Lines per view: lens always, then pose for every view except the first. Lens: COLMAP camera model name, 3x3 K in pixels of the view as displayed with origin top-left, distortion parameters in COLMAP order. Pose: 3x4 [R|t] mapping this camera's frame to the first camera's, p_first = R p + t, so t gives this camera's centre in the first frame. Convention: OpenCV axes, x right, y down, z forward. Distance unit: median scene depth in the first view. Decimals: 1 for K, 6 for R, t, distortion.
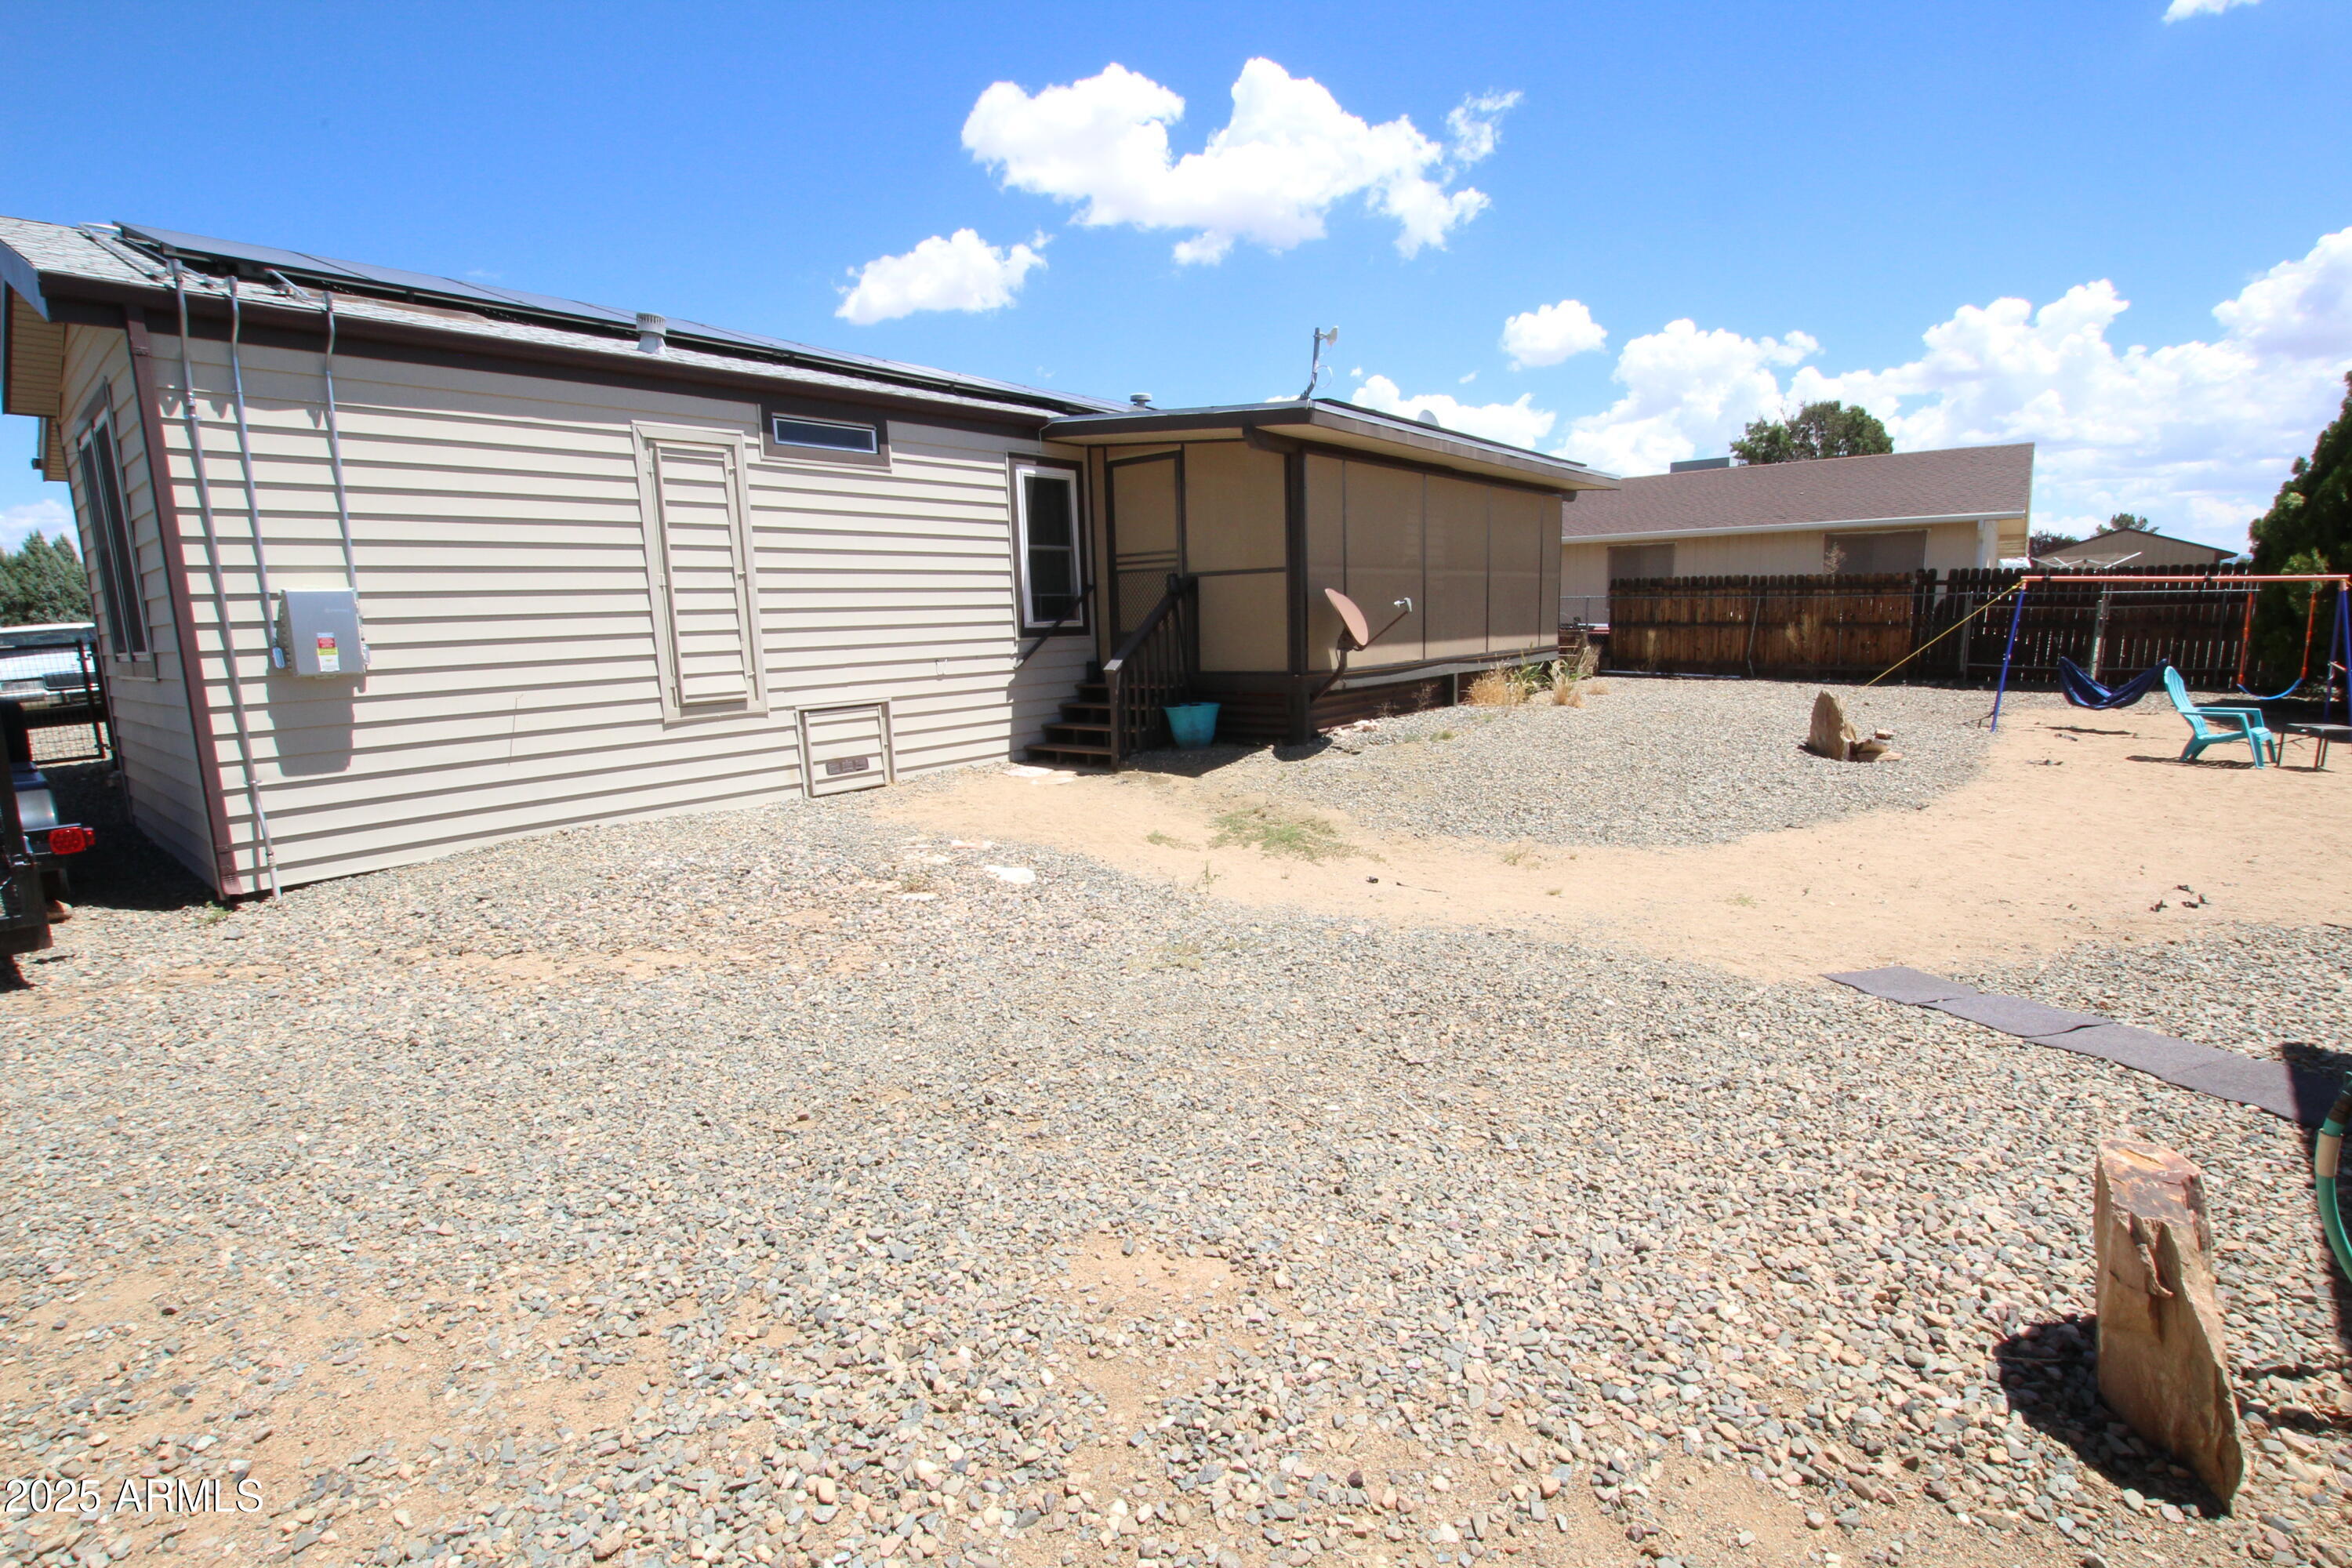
lens RADIAL K [[1091.9, 0, 1176.5], [0, 1091.9, 799.0], [0, 0, 1]] dist [-0.037926, 0.006216]
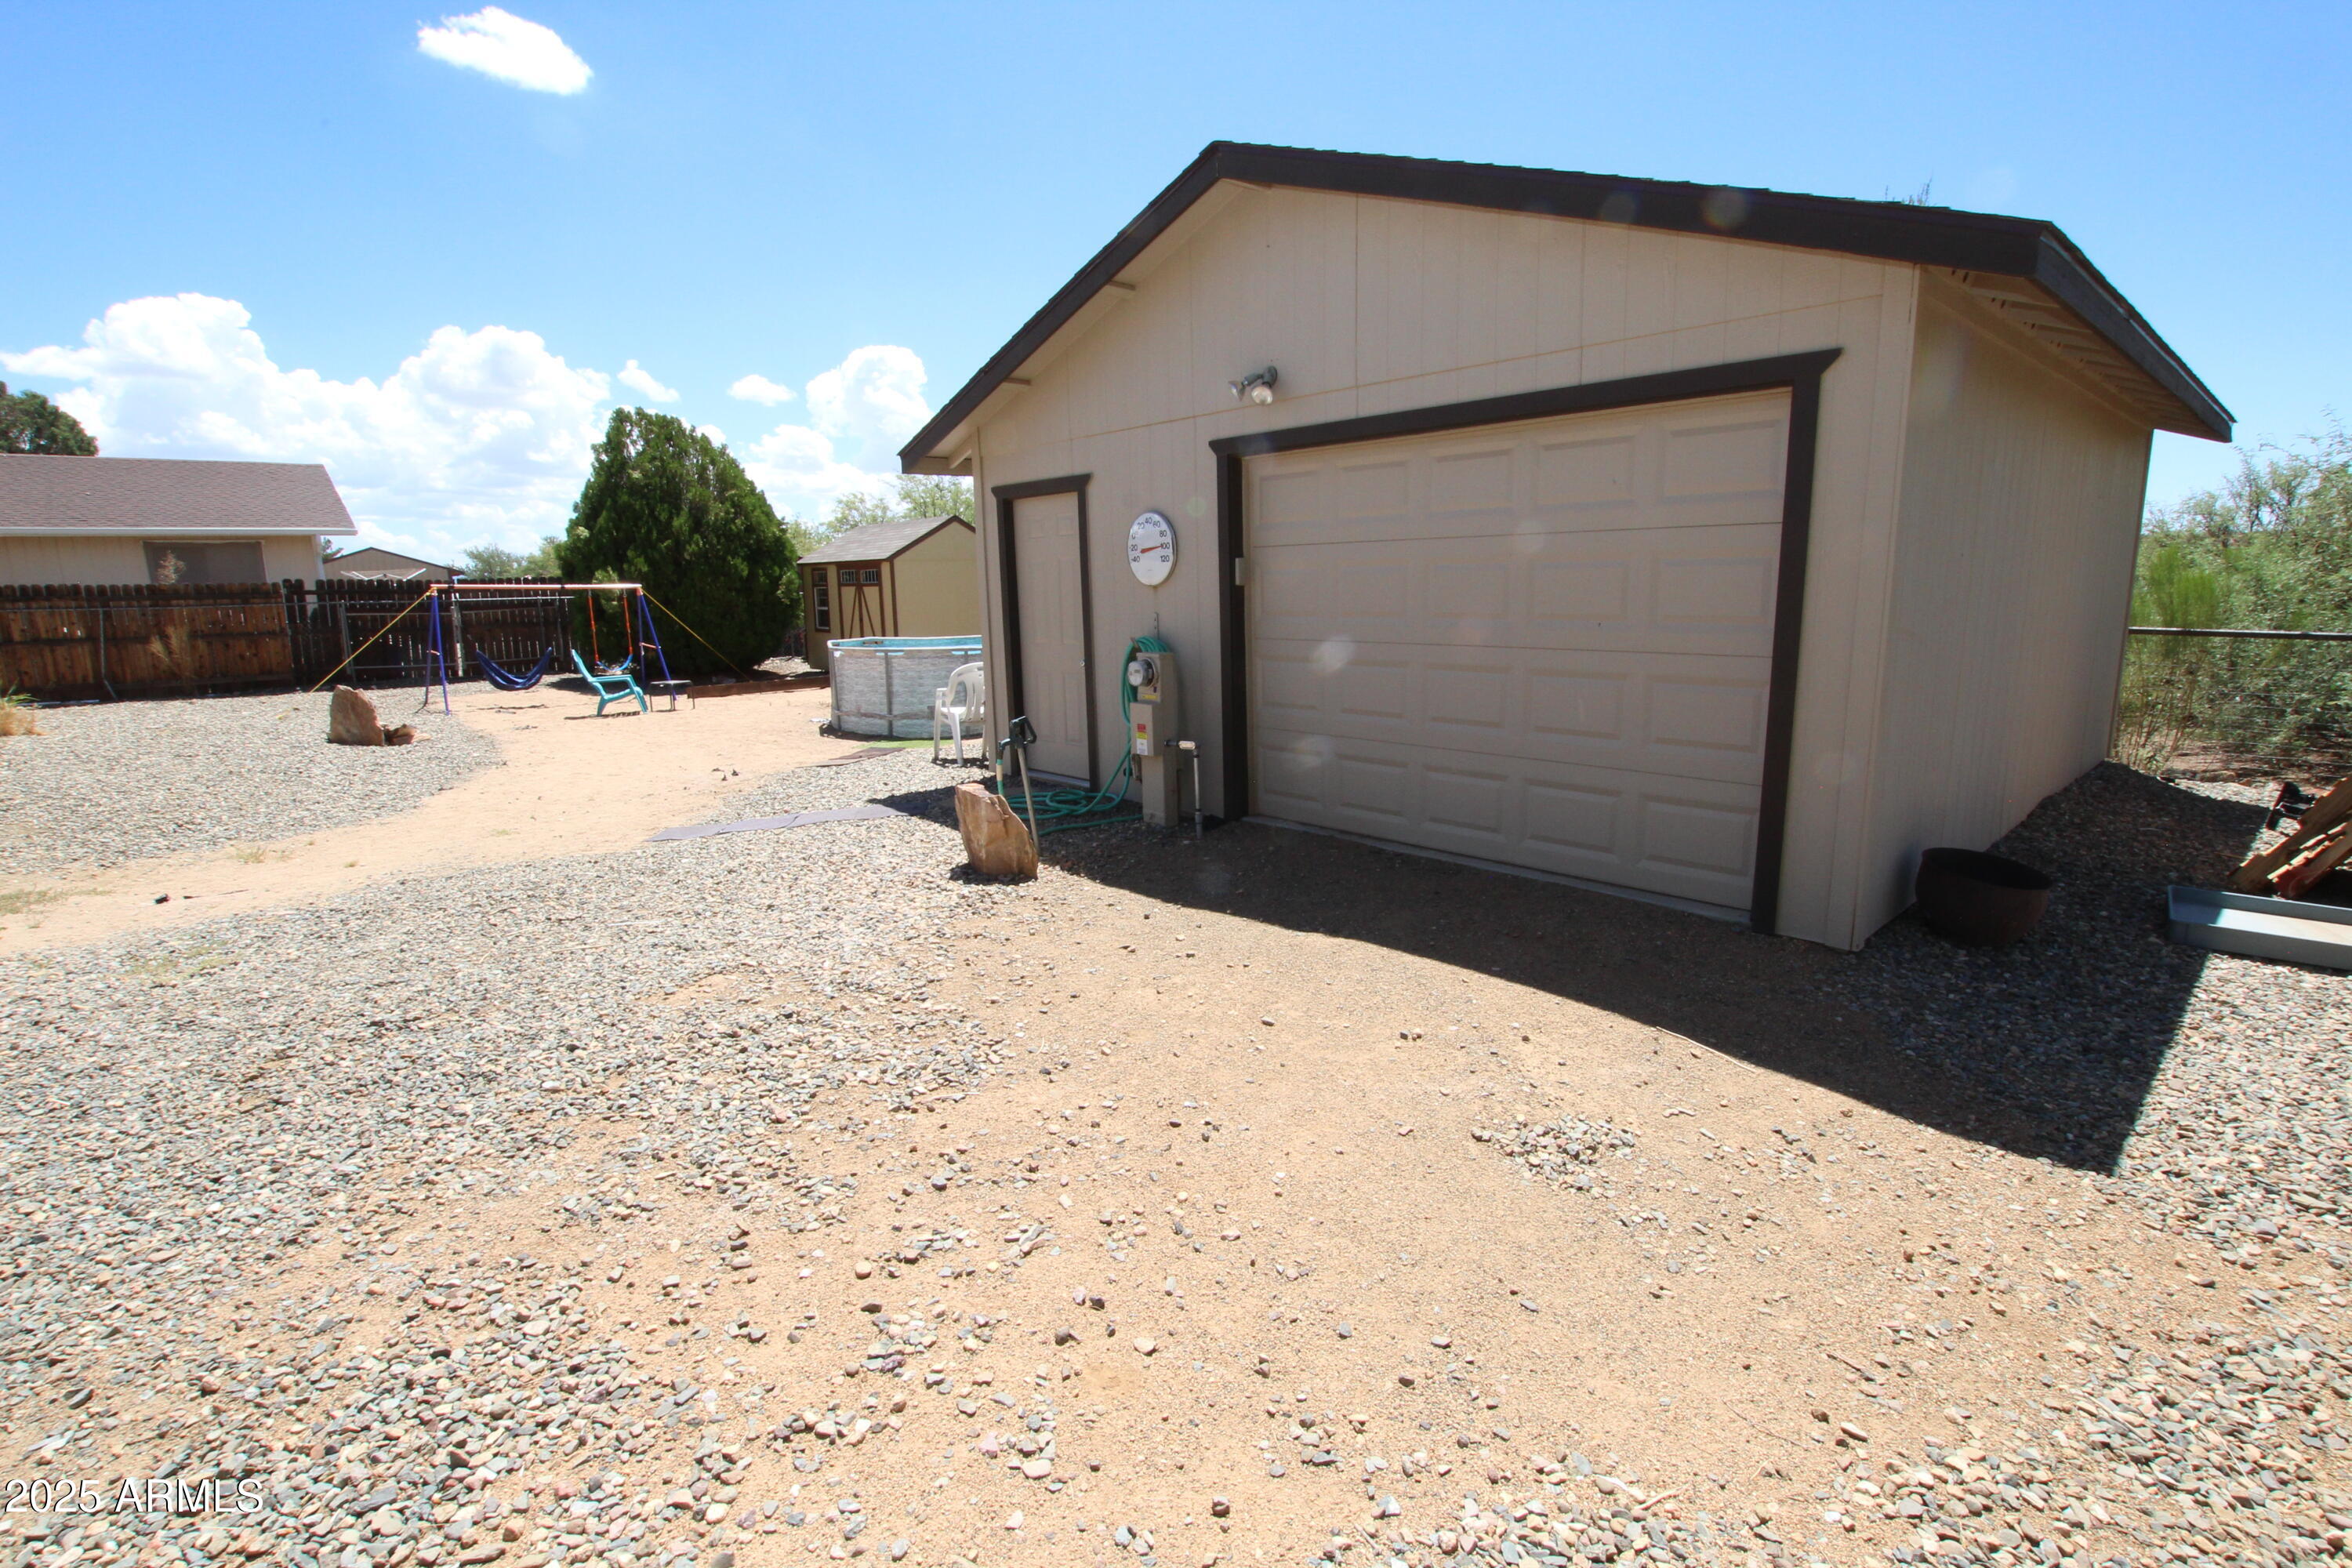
lens RADIAL K [[1091.9, 0, 1178.8], [0, 1091.9, 793.5], [0, 0, 1]] dist [-0.037926, 0.006216]
pose [[0.174503, -0.164425, 0.970831, -0.021418], [0.185398, 0.973811, 0.131606, 0.001231], [-0.967045, 0.157024, 0.200417, -0.000526]]
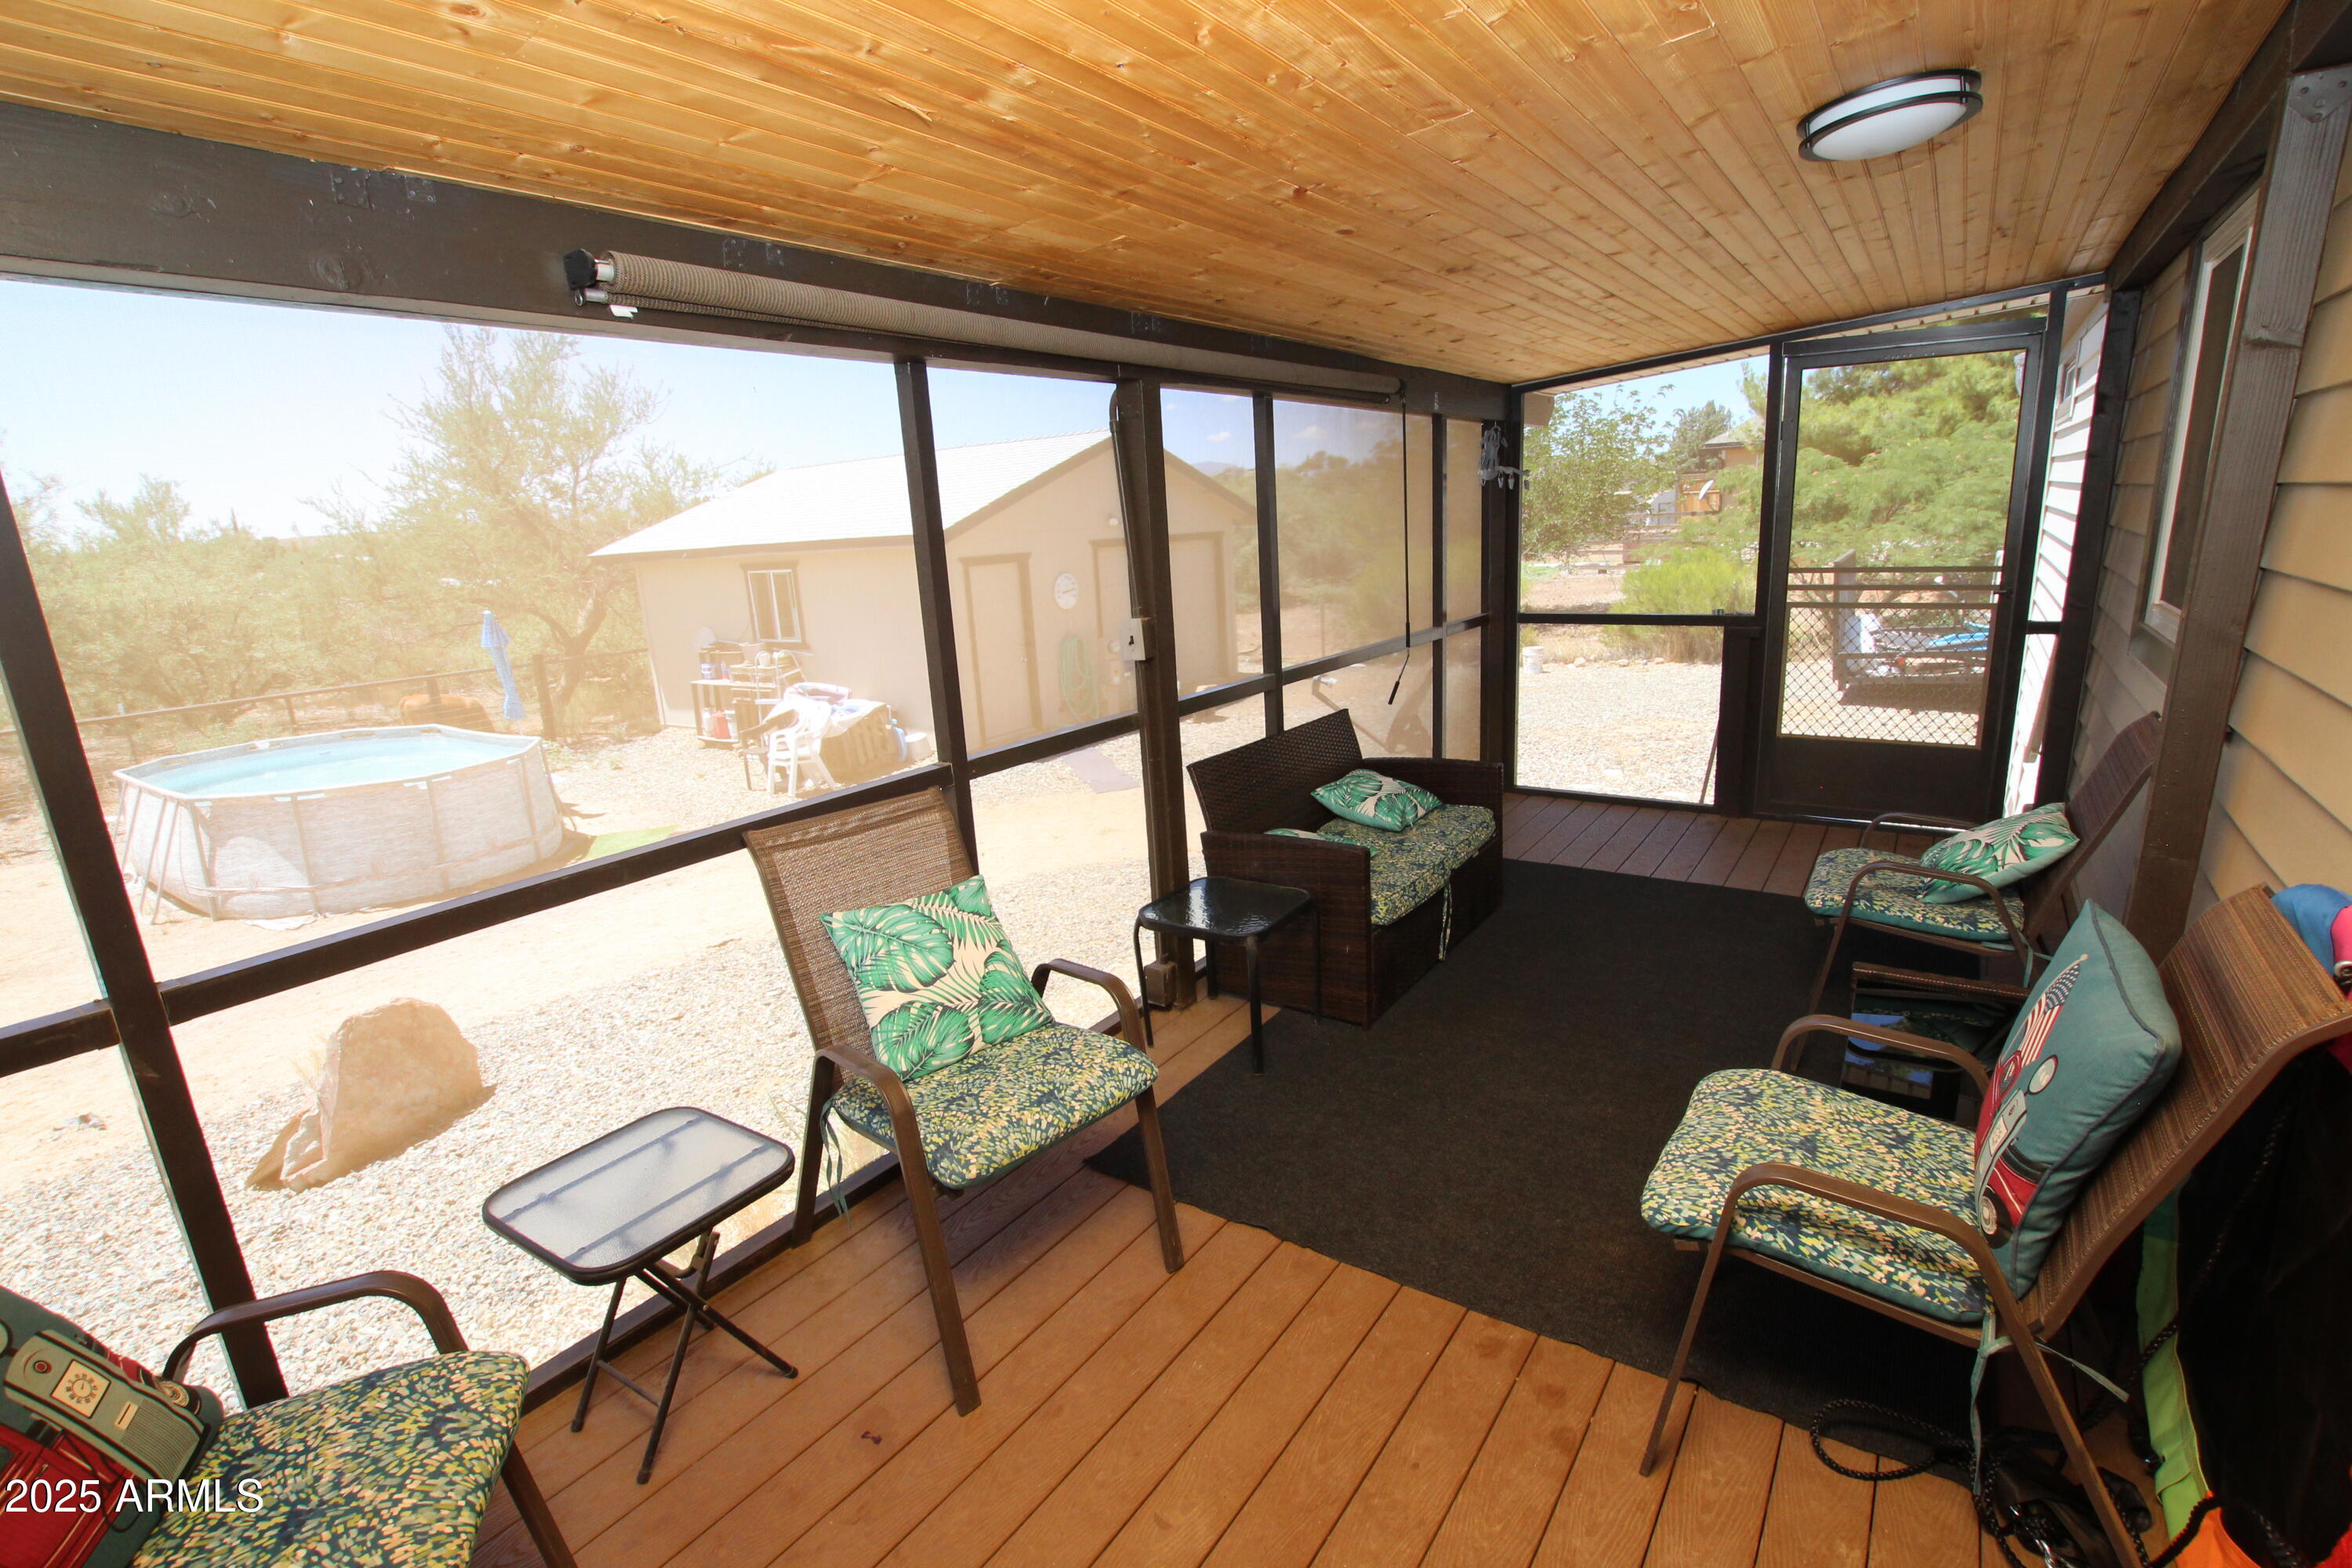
lens RADIAL K [[1091.9, 0, 1187.0], [0, 1091.9, 796.0], [0, 0, 1]] dist [-0.037926, 0.006216]
pose [[-0.993227, 0.101229, -0.057027, 0.020223], [0.069312, 0.910154, 0.408431, -0.023427], [0.093248, 0.401712, -0.911006, 0.097326]]
